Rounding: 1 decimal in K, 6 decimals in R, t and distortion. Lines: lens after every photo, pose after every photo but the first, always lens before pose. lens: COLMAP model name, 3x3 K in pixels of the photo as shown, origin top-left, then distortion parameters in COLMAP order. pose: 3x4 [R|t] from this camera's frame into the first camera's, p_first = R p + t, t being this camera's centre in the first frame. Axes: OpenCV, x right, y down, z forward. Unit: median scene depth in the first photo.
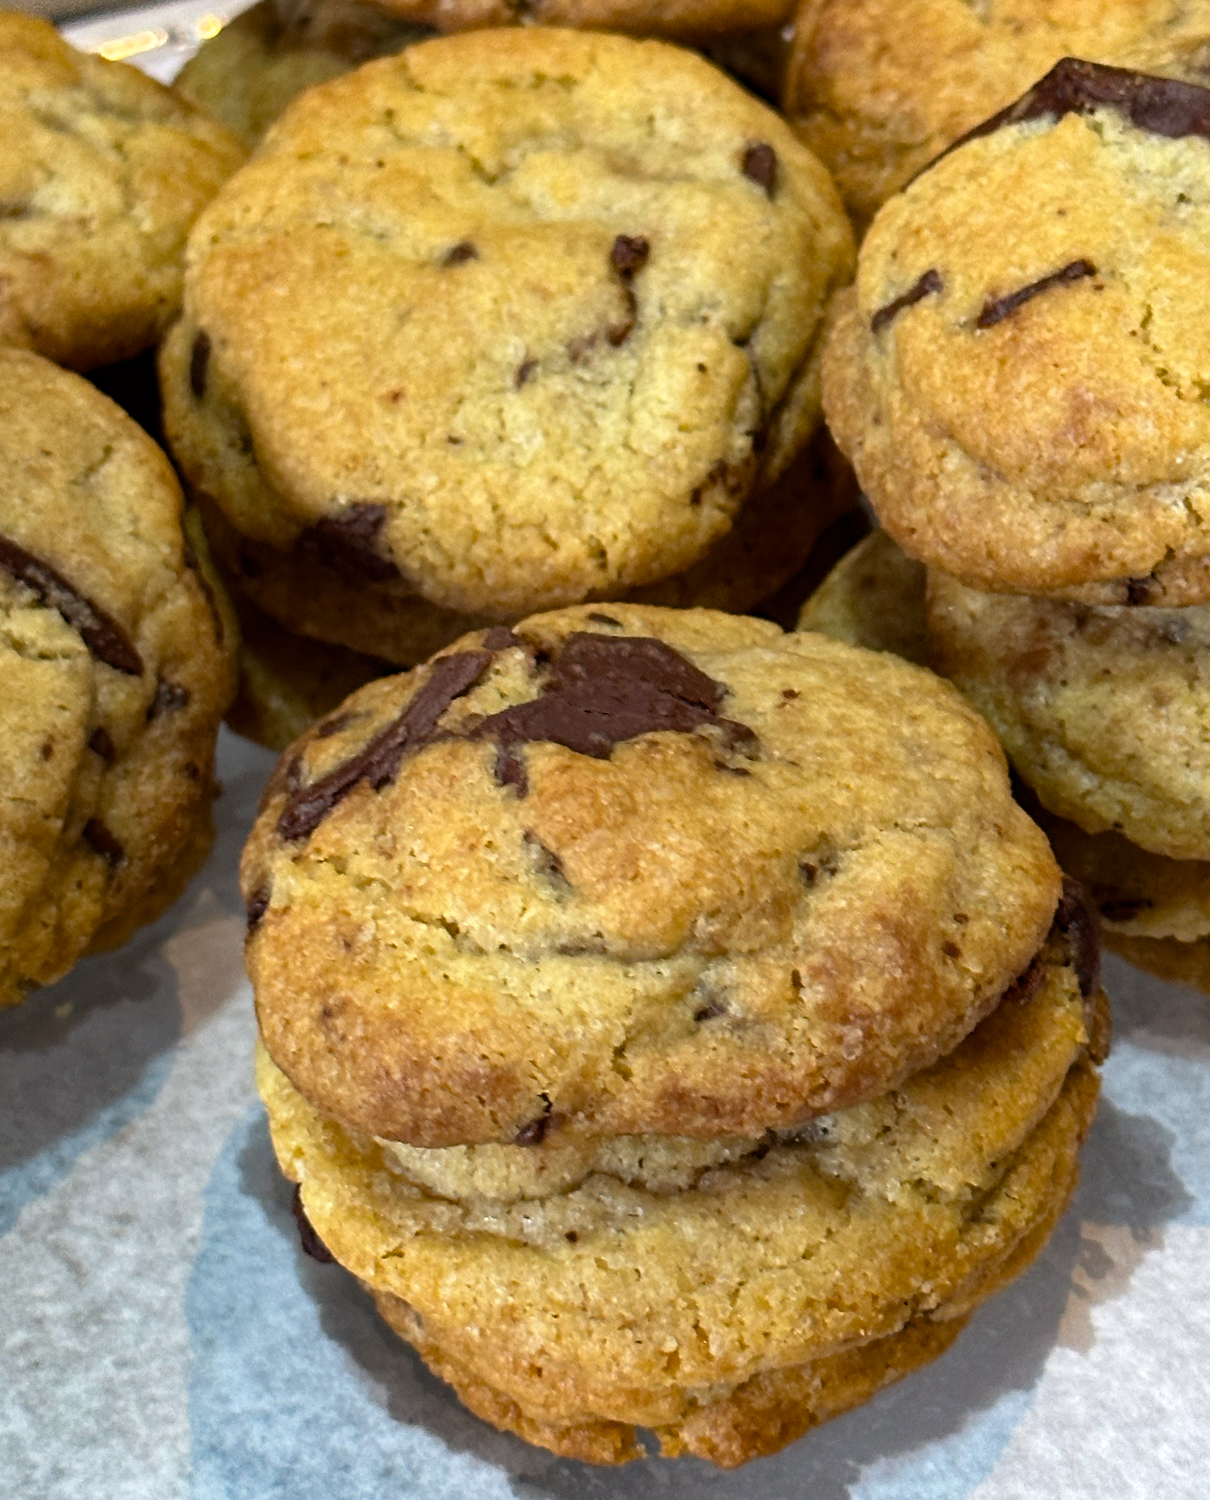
lens RADIAL K [[3580.0, 0, 602.6], [0, 3580.0, 841.6], [0, 0, 1]] dist [0.116333, -0.421590]
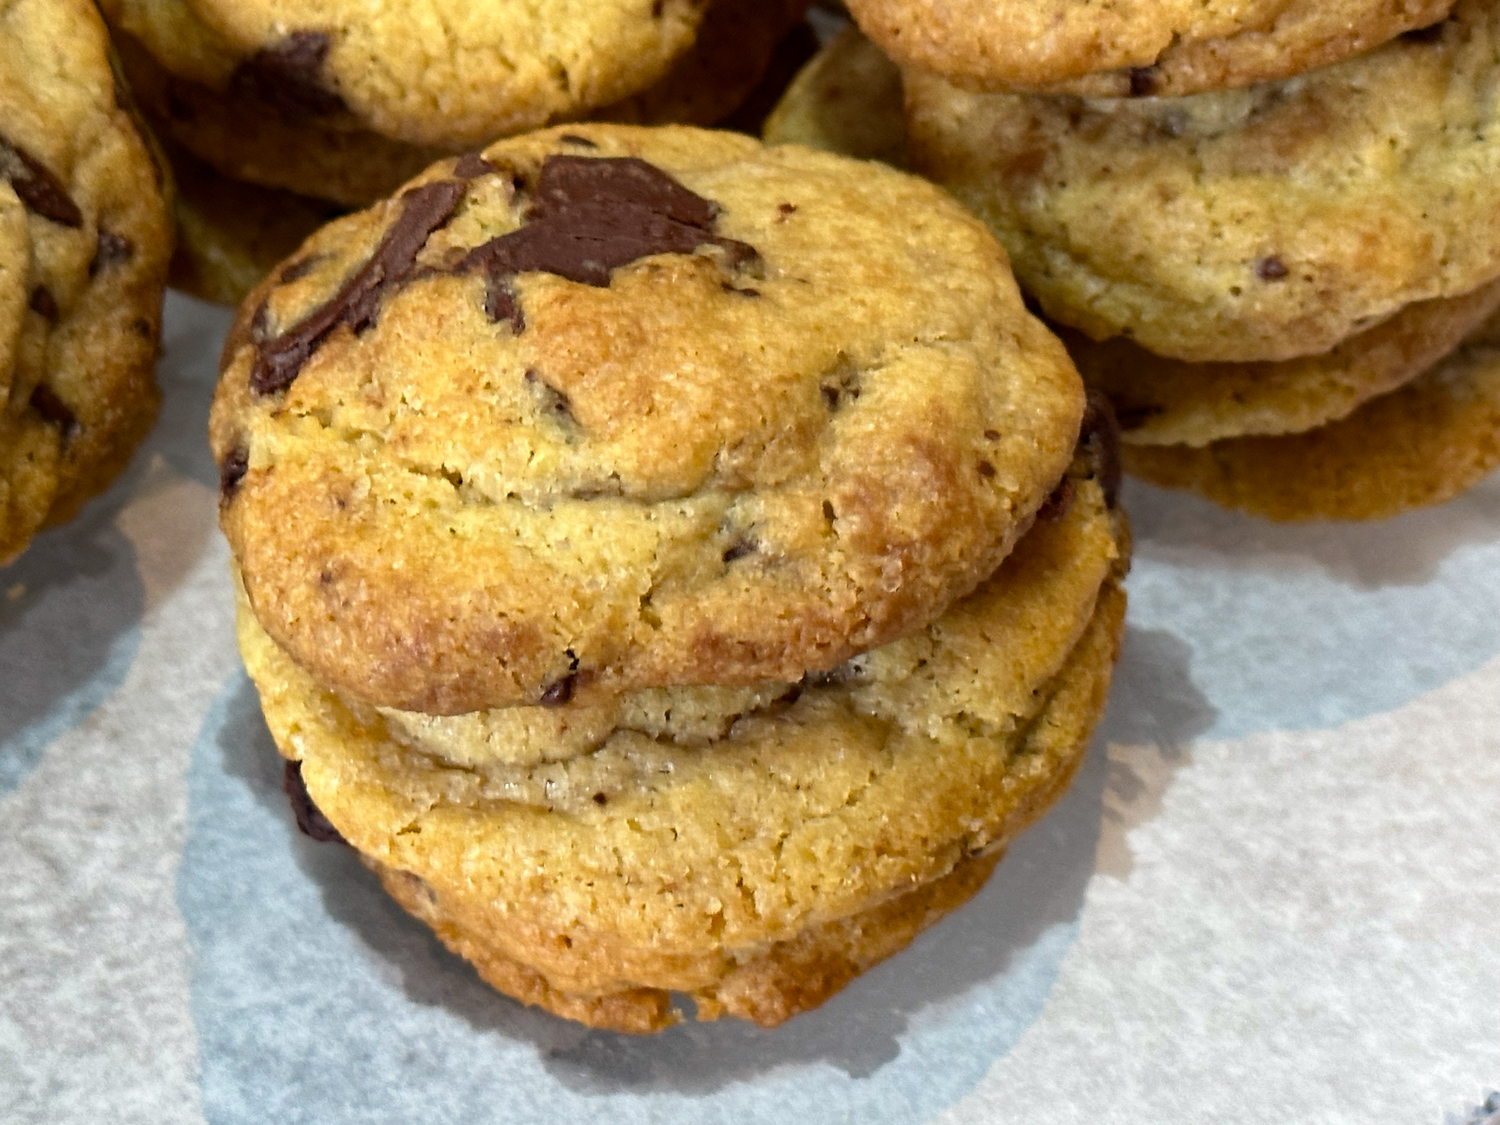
lens RADIAL K [[3368.9, 0, 750.0], [0, 3368.9, 562.5], [0, 0, 1]] dist [0.062543, 0.466238]
pose [[0.994141, -0.062701, 0.088043, -0.042089], [0.058069, 0.996839, 0.054229, 0.002895], [-0.091165, -0.048798, 0.994640, 0.118278]]
